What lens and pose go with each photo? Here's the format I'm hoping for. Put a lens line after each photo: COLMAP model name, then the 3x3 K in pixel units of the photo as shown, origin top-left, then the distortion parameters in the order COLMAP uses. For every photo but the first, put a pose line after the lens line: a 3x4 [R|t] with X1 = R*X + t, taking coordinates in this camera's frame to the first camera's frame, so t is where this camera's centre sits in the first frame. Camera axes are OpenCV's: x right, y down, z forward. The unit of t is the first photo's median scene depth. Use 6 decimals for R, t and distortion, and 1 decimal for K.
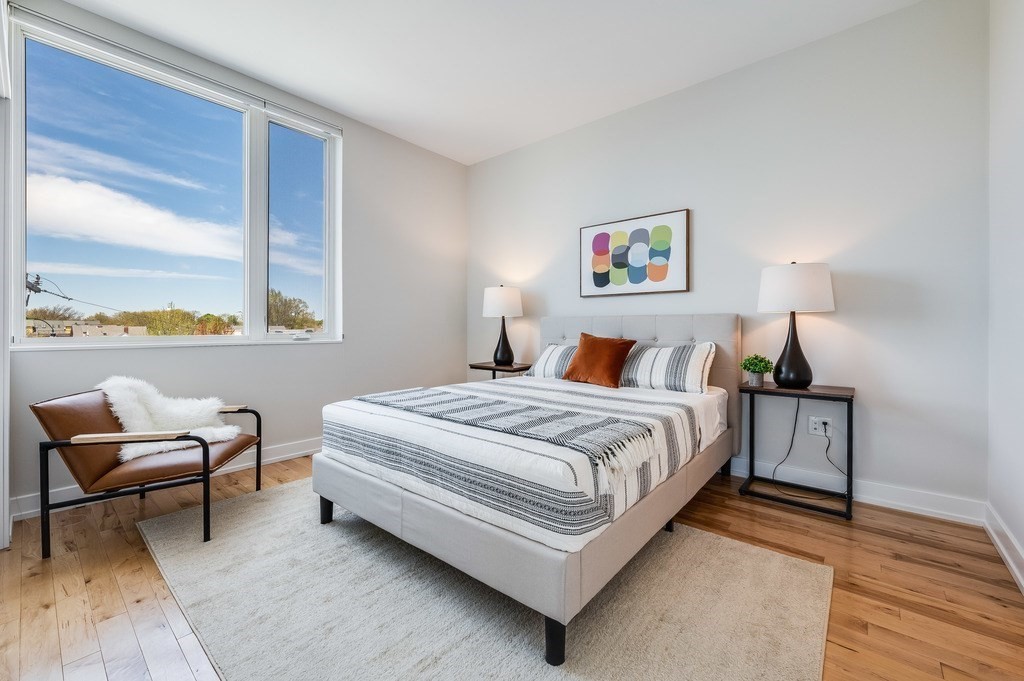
lens RADIAL K [[408.6, 0, 517.4], [0, 408.6, 334.3], [0, 0, 1]] dist [0.002199, -0.000736]
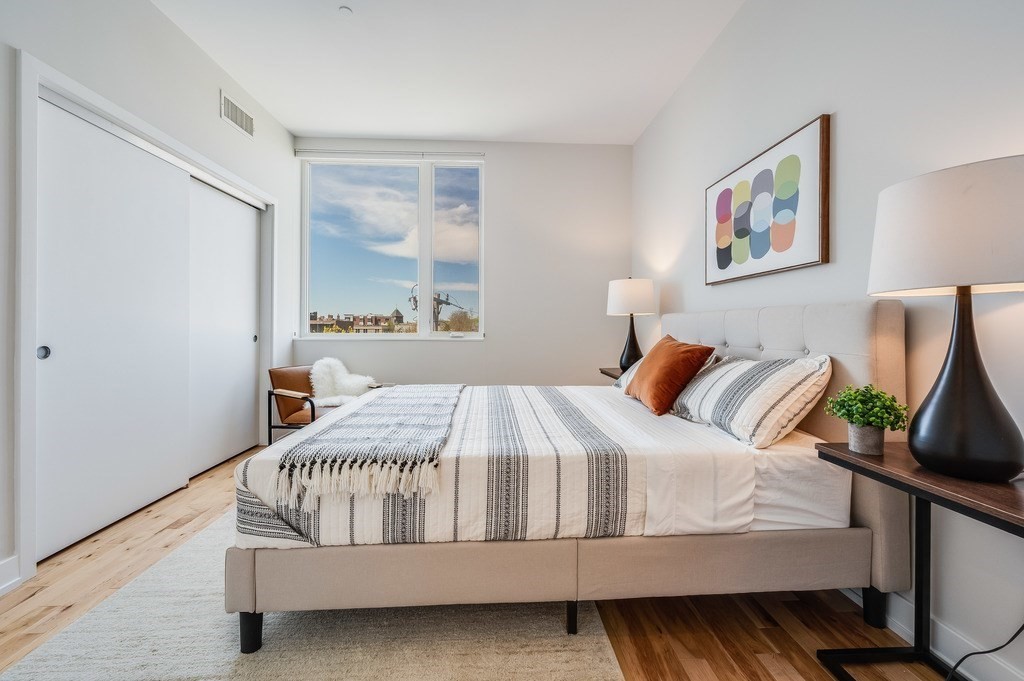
lens RADIAL K [[408.6, 0, 509.1], [0, 408.6, 331.0], [0, 0, 1]] dist [0.002199, -0.000736]
pose [[0.687134, 0.006522, -0.726501, 0.487399], [-0.011635, 0.999930, -0.002028, -0.005762], [0.726438, 0.009846, 0.687162, 0.284439]]
